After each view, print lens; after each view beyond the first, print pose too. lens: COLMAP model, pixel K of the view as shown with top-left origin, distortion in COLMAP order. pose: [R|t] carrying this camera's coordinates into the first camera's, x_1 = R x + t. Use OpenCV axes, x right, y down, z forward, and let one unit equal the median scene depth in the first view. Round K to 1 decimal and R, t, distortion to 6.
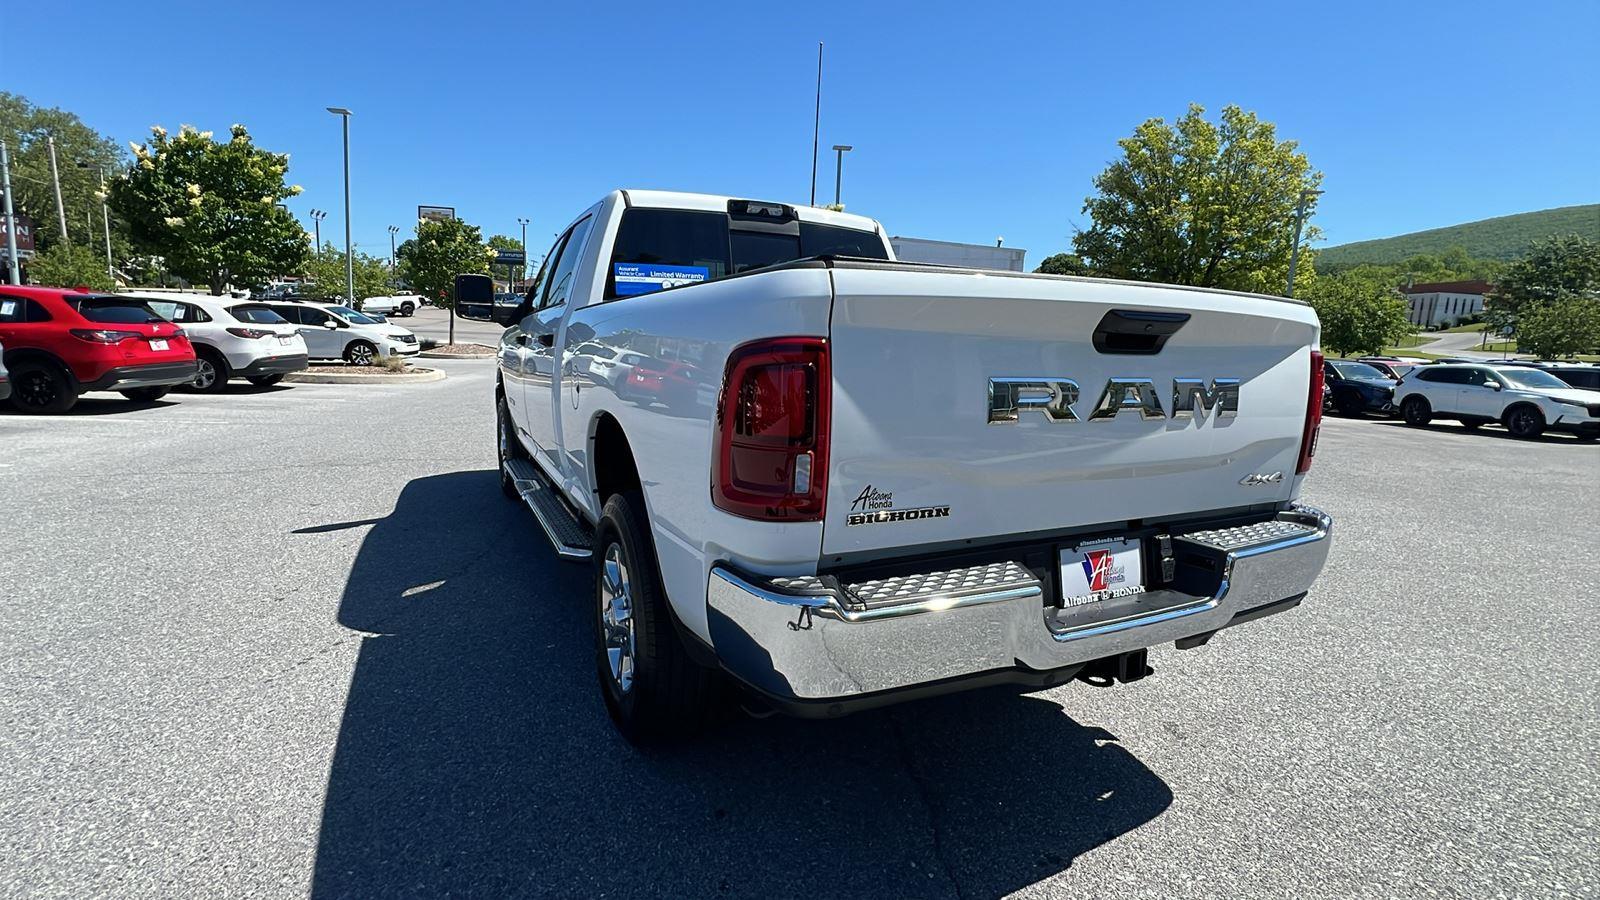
lens RADIAL K [[732.3, 0, 795.3], [0, 732.3, 448.2], [0, 0, 1]] dist [-0.002536, 0.000251]
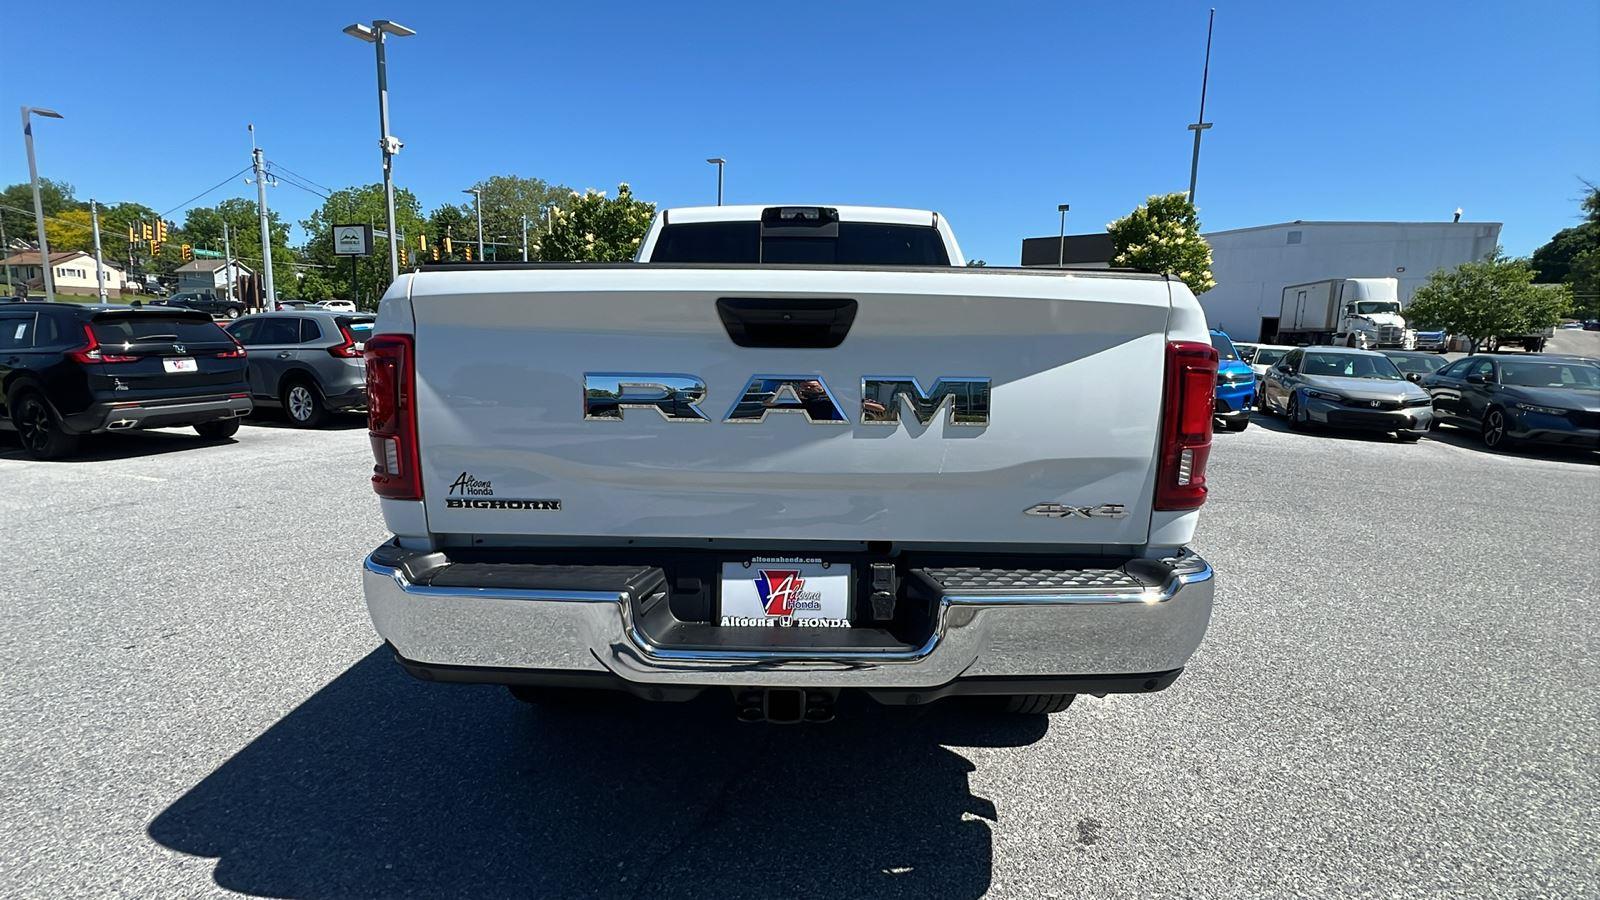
lens RADIAL K [[732.3, 0, 795.3], [0, 732.3, 448.2], [0, 0, 1]] dist [-0.002536, 0.000251]
pose [[0.887608, 0.046586, -0.458237, 0.464677], [-0.053069, 0.998590, -0.001274, -0.003987], [0.457532, 0.025449, 0.888829, 0.121667]]
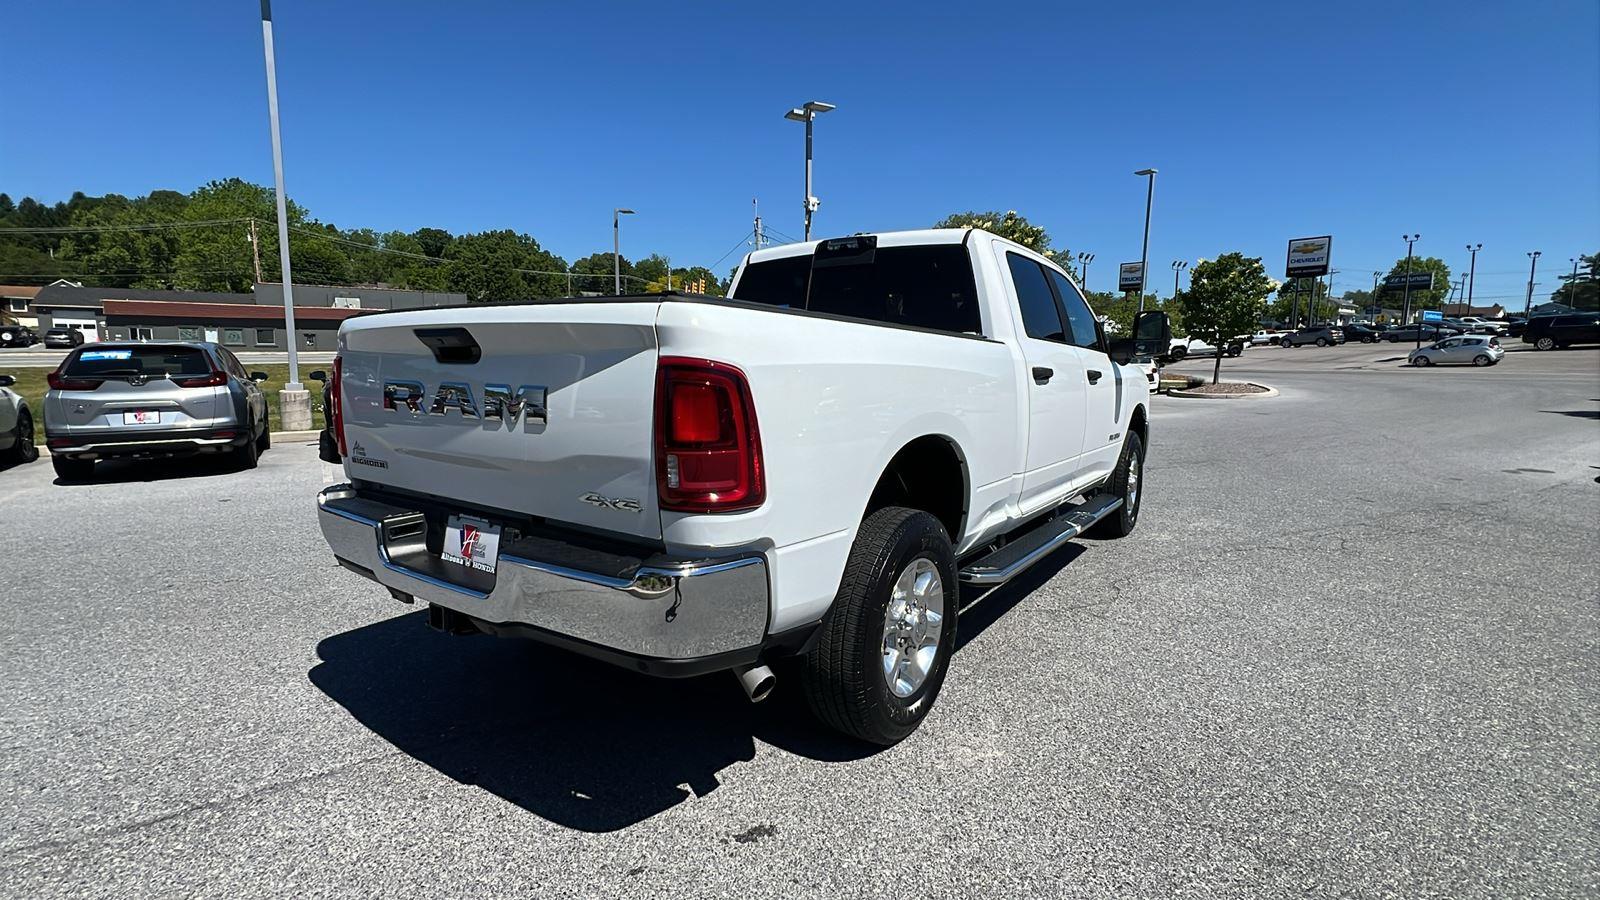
lens RADIAL K [[732.3, 0, 795.3], [0, 732.3, 448.2], [0, 0, 1]] dist [-0.002536, 0.000251]
pose [[0.473404, 0.073518, -0.877772, 0.971389], [-0.122901, 0.992276, 0.016824, -0.041574], [0.872229, 0.099915, 0.478783, 0.490523]]
